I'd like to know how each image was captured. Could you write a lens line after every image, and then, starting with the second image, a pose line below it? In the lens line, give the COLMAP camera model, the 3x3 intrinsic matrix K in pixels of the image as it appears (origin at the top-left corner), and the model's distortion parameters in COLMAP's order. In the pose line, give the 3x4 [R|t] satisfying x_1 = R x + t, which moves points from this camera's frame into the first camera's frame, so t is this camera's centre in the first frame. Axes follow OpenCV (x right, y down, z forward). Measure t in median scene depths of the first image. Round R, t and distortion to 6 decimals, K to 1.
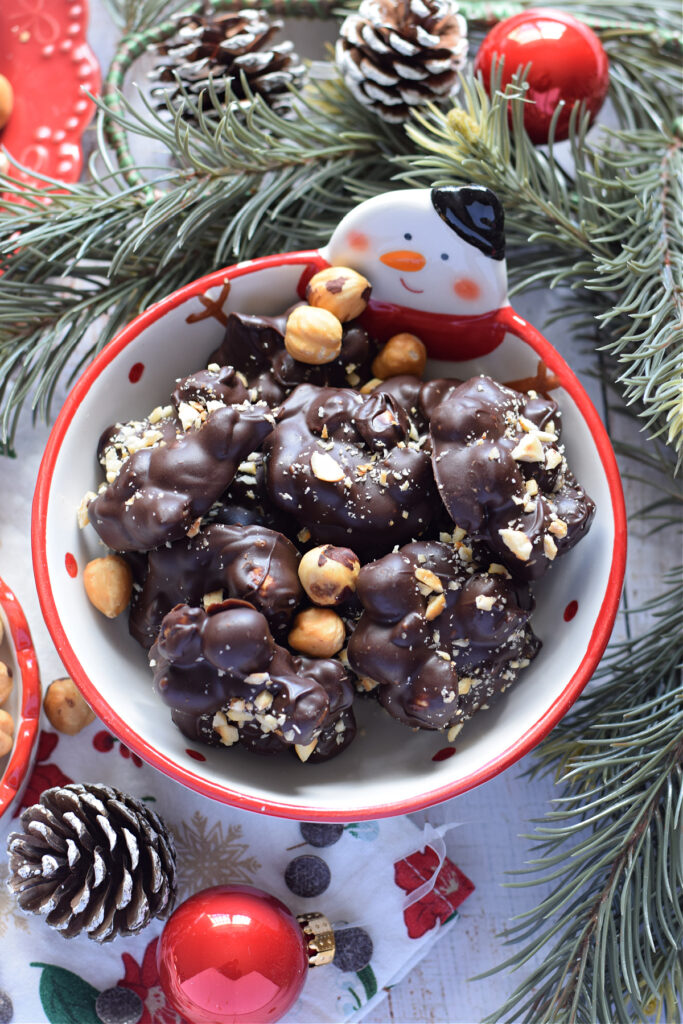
lens RADIAL K [[2614.2, 0, 341.5], [0, 2614.2, 512.0], [0, 0, 1]] dist [-0.134782, 0.084538]
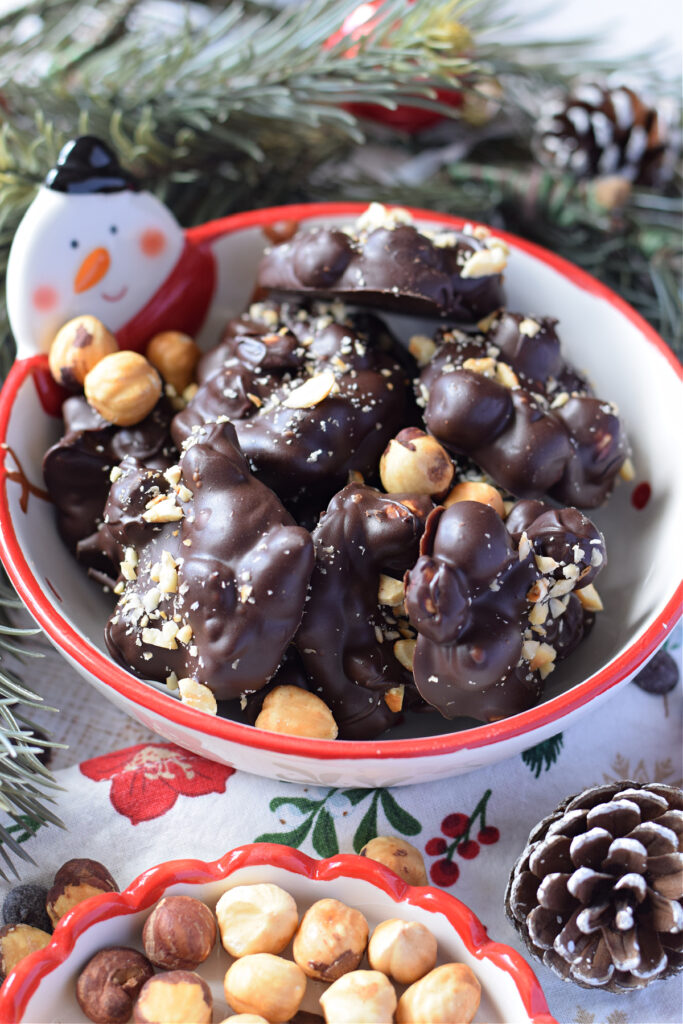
lens RADIAL K [[2614.2, 0, 341.5], [0, 2614.2, 512.0], [0, 0, 1]] dist [-0.134782, 0.084538]
pose [[0.383028, -0.706875, 0.594656, -0.501702], [0.868692, 0.494543, 0.028330, -0.012742], [-0.314109, 0.505722, 0.803481, 0.350618]]
